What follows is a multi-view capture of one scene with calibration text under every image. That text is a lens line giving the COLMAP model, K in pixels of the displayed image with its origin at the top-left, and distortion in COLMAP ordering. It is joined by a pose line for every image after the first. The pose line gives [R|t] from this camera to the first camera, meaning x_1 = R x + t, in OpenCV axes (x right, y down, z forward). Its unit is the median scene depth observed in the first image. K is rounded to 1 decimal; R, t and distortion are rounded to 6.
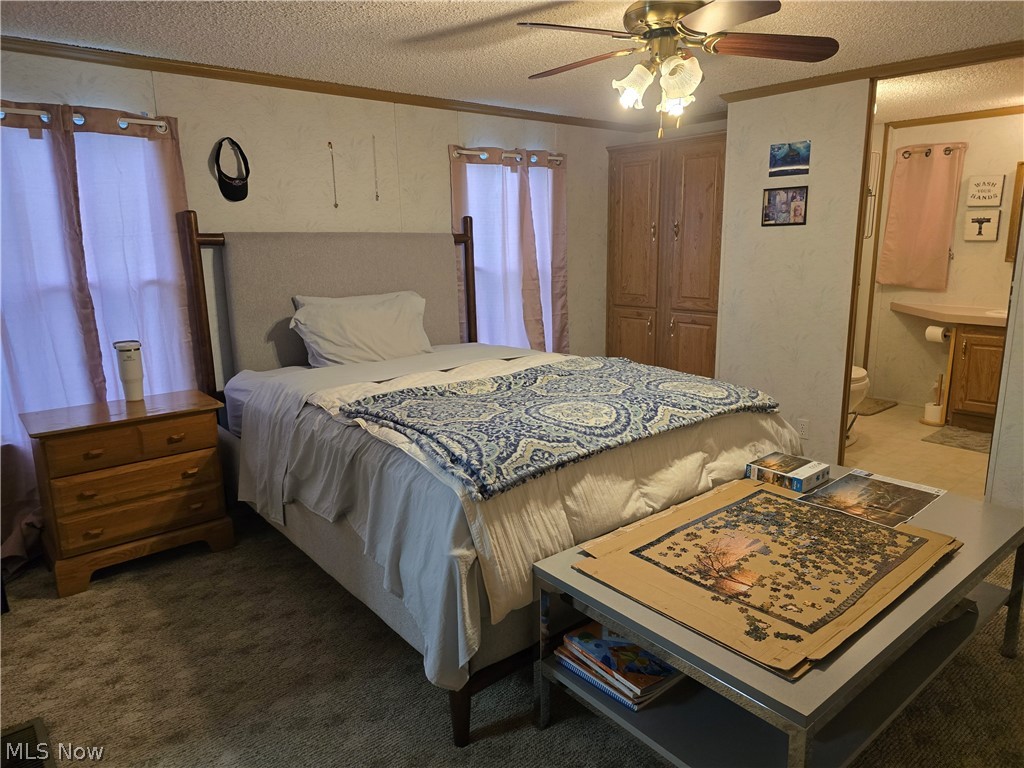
lens RADIAL K [[667.7, 0, 500.8], [0, 667.7, 369.6], [0, 0, 1]] dist [-0.010470, -0.008178]
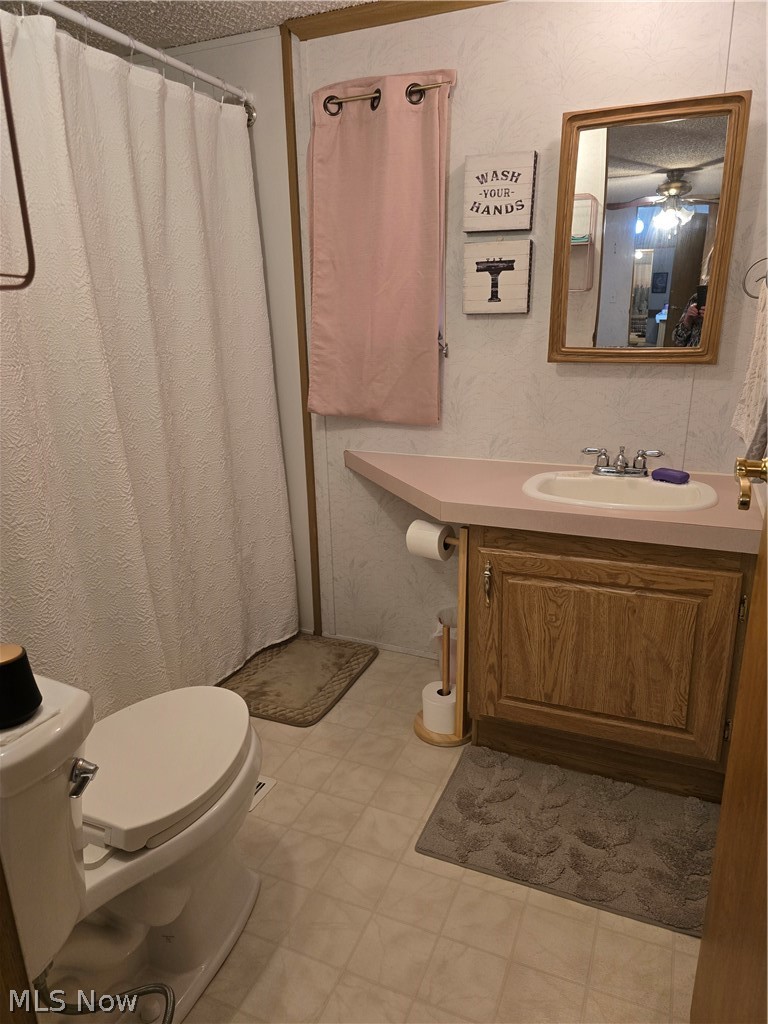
lens RADIAL K [[667.7, 0, 385.5], [0, 667.7, 512.5], [0, 0, 1]] dist [-0.010470, -0.008178]
pose [[0.878372, -0.131733, 0.459467, 0.436203], [0.095169, 0.990225, 0.101969, -0.115591], [-0.468408, -0.045839, 0.882322, 0.634300]]
